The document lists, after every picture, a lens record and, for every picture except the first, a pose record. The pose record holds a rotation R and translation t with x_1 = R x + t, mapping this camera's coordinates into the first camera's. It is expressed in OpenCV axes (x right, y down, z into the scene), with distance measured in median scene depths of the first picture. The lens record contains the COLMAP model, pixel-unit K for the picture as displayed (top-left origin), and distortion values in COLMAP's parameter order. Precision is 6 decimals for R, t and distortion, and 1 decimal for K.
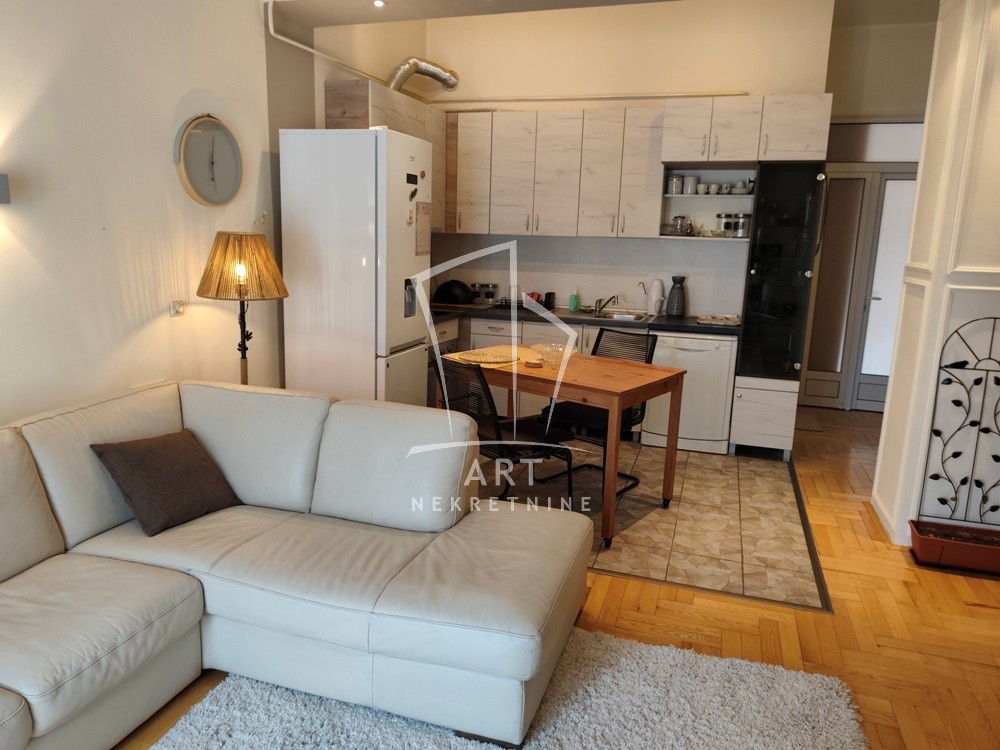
lens RADIAL K [[683.8, 0, 493.6], [0, 683.8, 370.0], [0, 0, 1]] dist [0.050464, -0.052383]
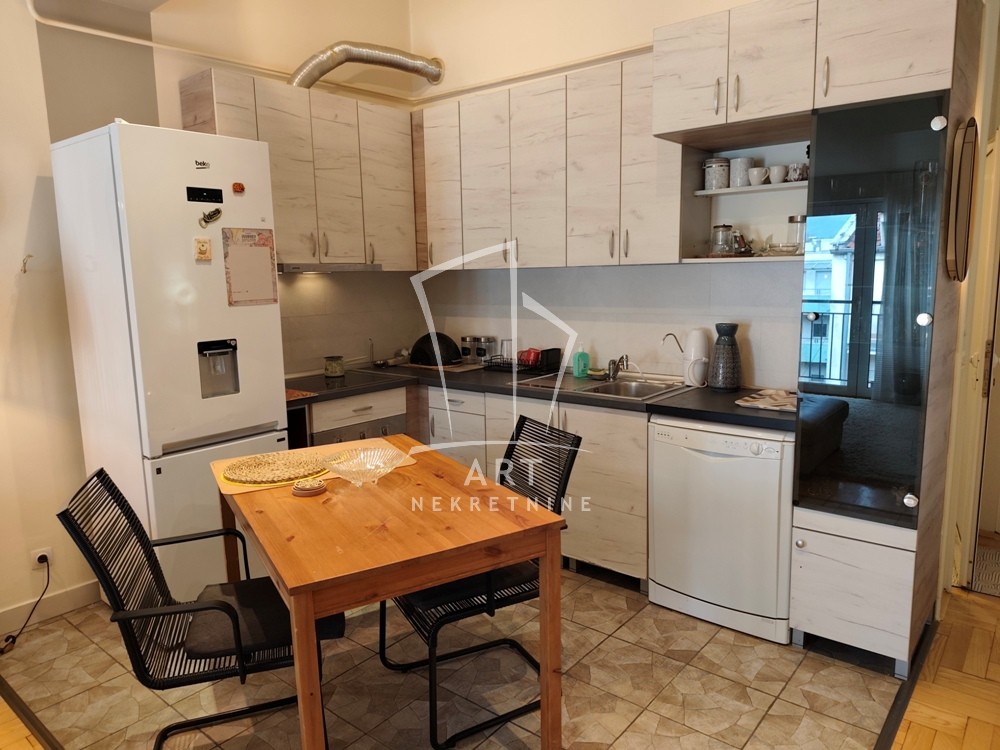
lens RADIAL K [[683.8, 0, 490.8], [0, 683.8, 376.0], [0, 0, 1]] dist [0.050464, -0.052383]
pose [[0.930802, 0.007169, -0.365455, 0.339214], [-0.024176, 0.998826, -0.041984, -0.067756], [0.364725, 0.047914, 0.929882, 0.412656]]
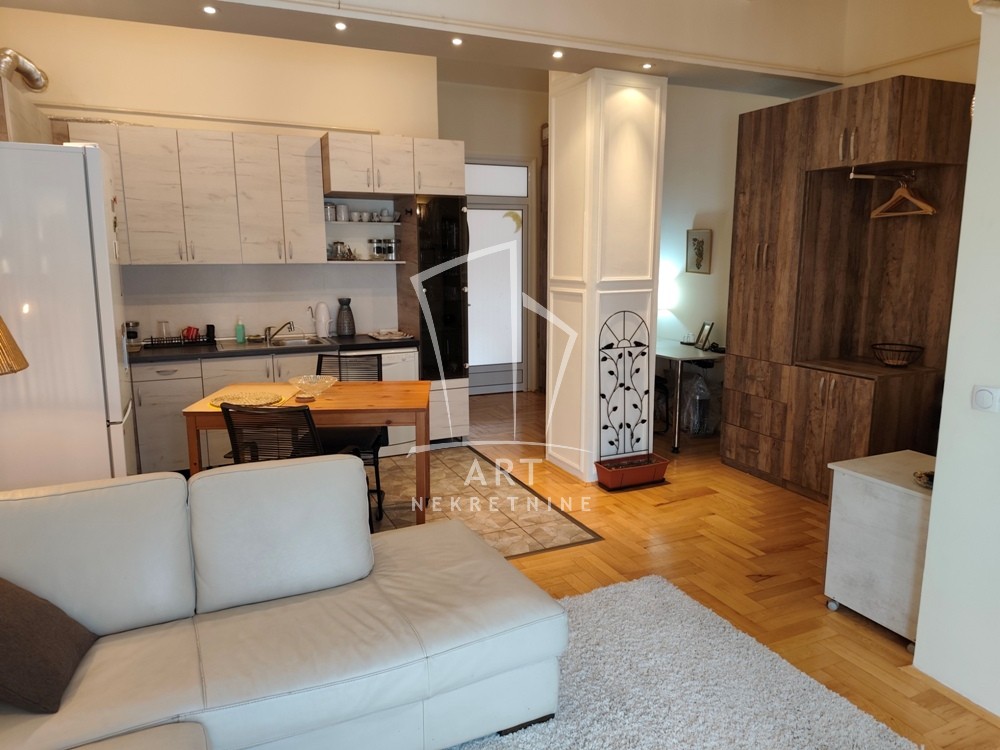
lens RADIAL K [[683.8, 0, 494.2], [0, 683.8, 376.3], [0, 0, 1]] dist [0.050464, -0.052383]
pose [[0.737755, -0.149568, 0.658291, -0.312094], [0.157273, 0.986395, 0.047858, -0.036243], [-0.656493, 0.068224, 0.751241, 0.070568]]
